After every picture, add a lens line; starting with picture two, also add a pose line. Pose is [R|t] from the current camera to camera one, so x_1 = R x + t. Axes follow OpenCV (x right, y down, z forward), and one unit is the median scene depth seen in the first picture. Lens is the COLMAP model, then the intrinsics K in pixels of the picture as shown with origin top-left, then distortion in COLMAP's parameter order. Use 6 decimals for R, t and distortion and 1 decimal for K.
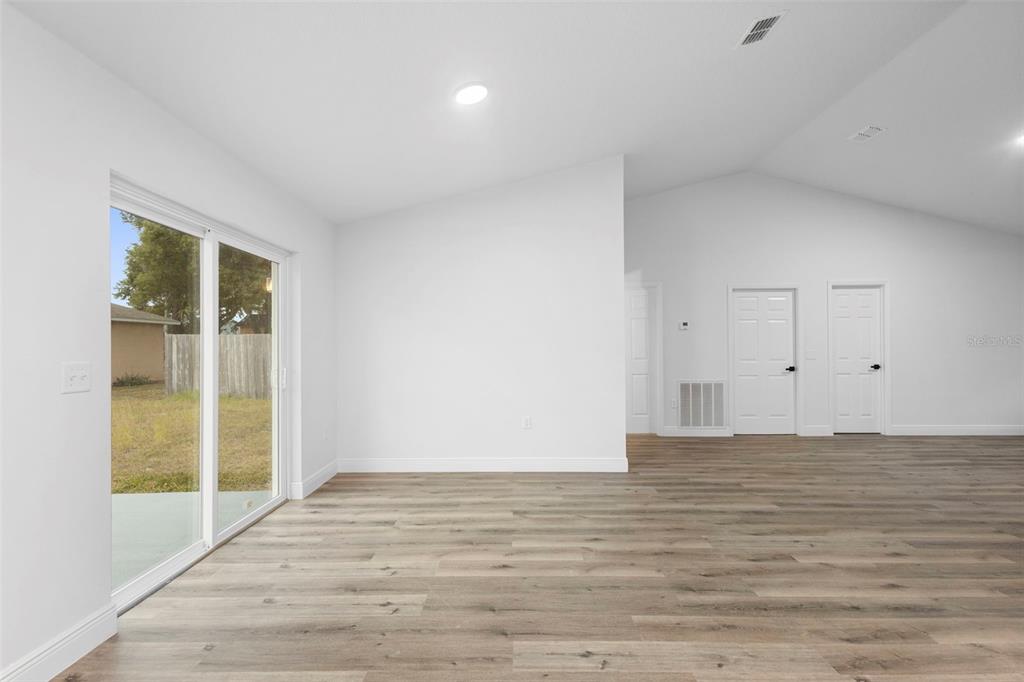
lens RADIAL K [[473.5, 0, 513.9], [0, 473.5, 342.9], [0, 0, 1]] dist [0.007211, -0.002731]
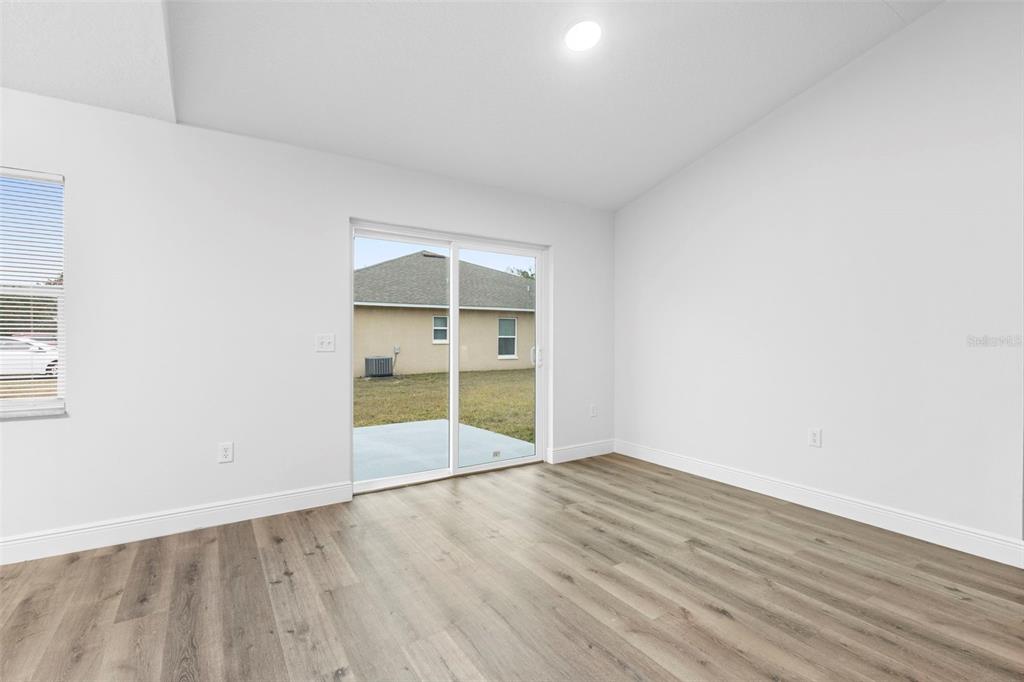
lens RADIAL K [[473.5, 0, 515.1], [0, 473.5, 341.3], [0, 0, 1]] dist [0.007211, -0.002731]
pose [[0.541313, 0.008293, -0.840780, 0.487457], [0.002831, 0.999928, 0.011685, 0.026638], [0.840816, -0.008706, 0.541251, 0.348012]]
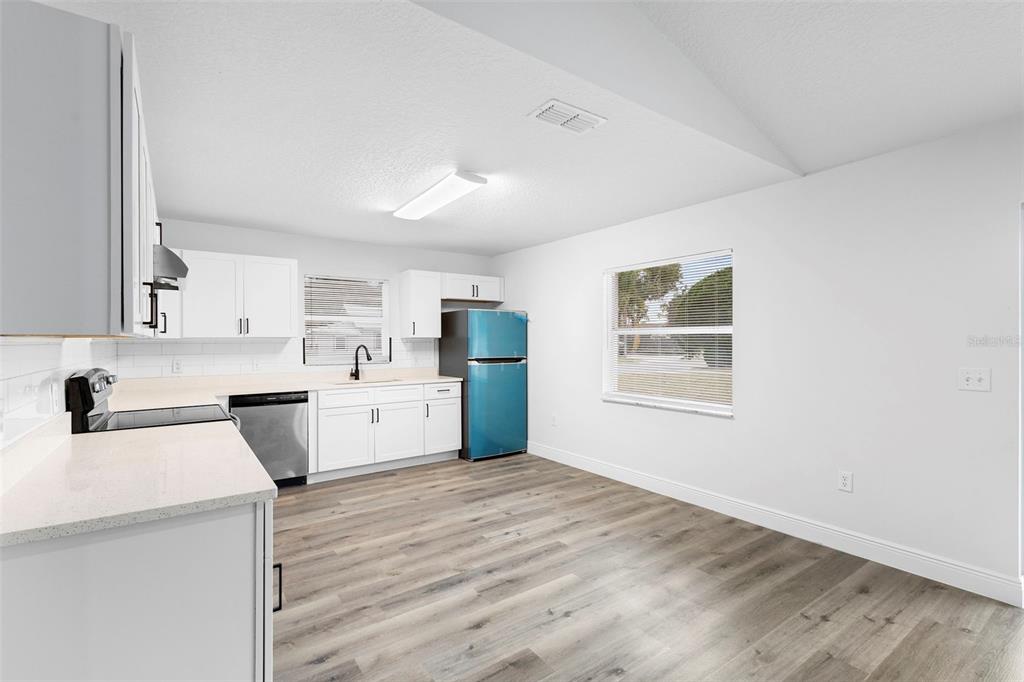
lens RADIAL K [[473.5, 0, 523.0], [0, 473.5, 340.3], [0, 0, 1]] dist [0.007211, -0.002731]
pose [[-0.813369, -0.010199, -0.581659, 0.453684], [-0.005787, 0.999939, -0.009441, -0.022376], [0.581720, -0.004313, -0.813378, 0.904532]]
